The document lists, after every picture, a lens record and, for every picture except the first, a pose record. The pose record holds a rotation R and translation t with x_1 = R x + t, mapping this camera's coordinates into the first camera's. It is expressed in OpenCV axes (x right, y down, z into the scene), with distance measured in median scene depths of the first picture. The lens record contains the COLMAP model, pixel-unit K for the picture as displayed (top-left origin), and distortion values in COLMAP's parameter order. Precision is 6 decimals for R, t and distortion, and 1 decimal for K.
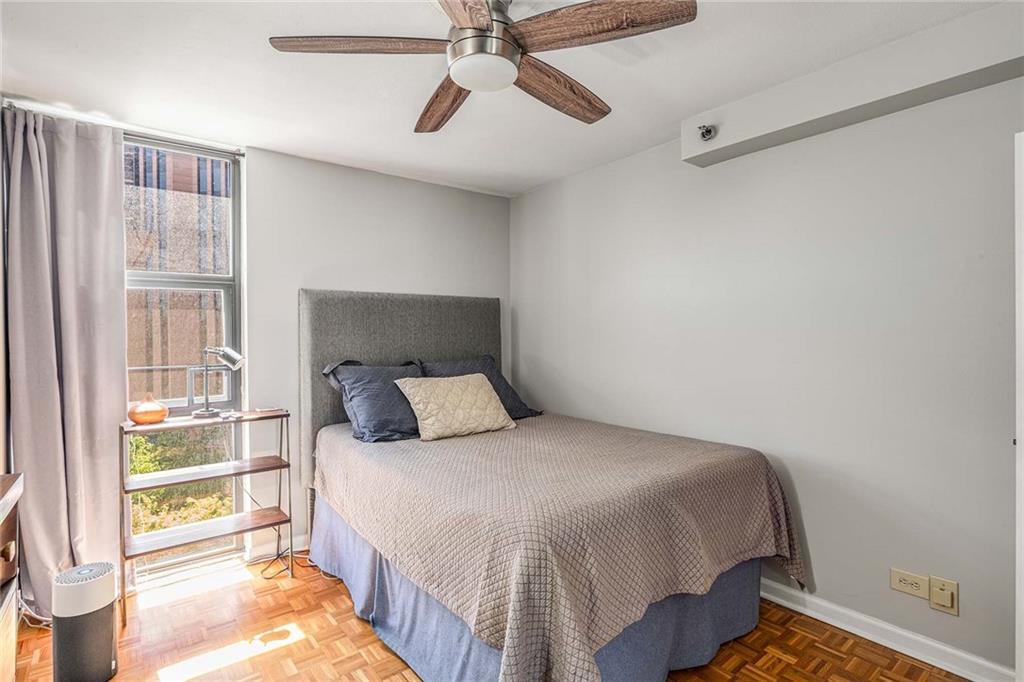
lens RADIAL K [[503.8, 0, 510.1], [0, 503.8, 326.6], [0, 0, 1]] dist [-0.019046, 0.000264]
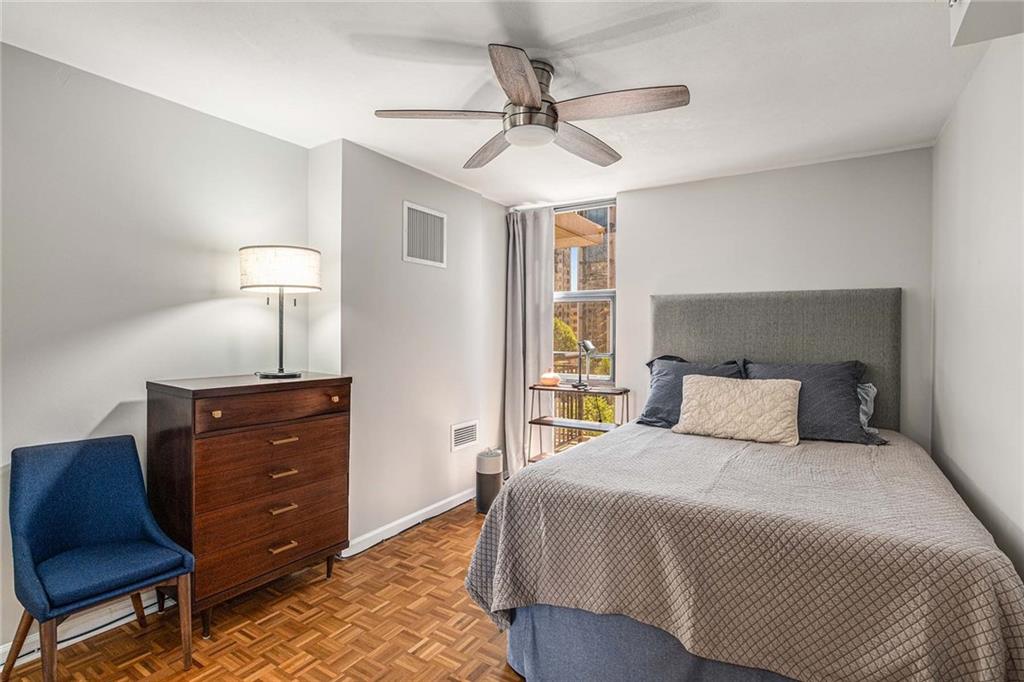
lens RADIAL K [[503.8, 0, 510.1], [0, 503.8, 326.6], [0, 0, 1]] dist [-0.019046, 0.000264]
pose [[0.327402, -0.000196, -0.944885, 0.757949], [0.003163, 0.999995, 0.000889, -0.001932], [0.944880, -0.003280, 0.327401, 0.323000]]
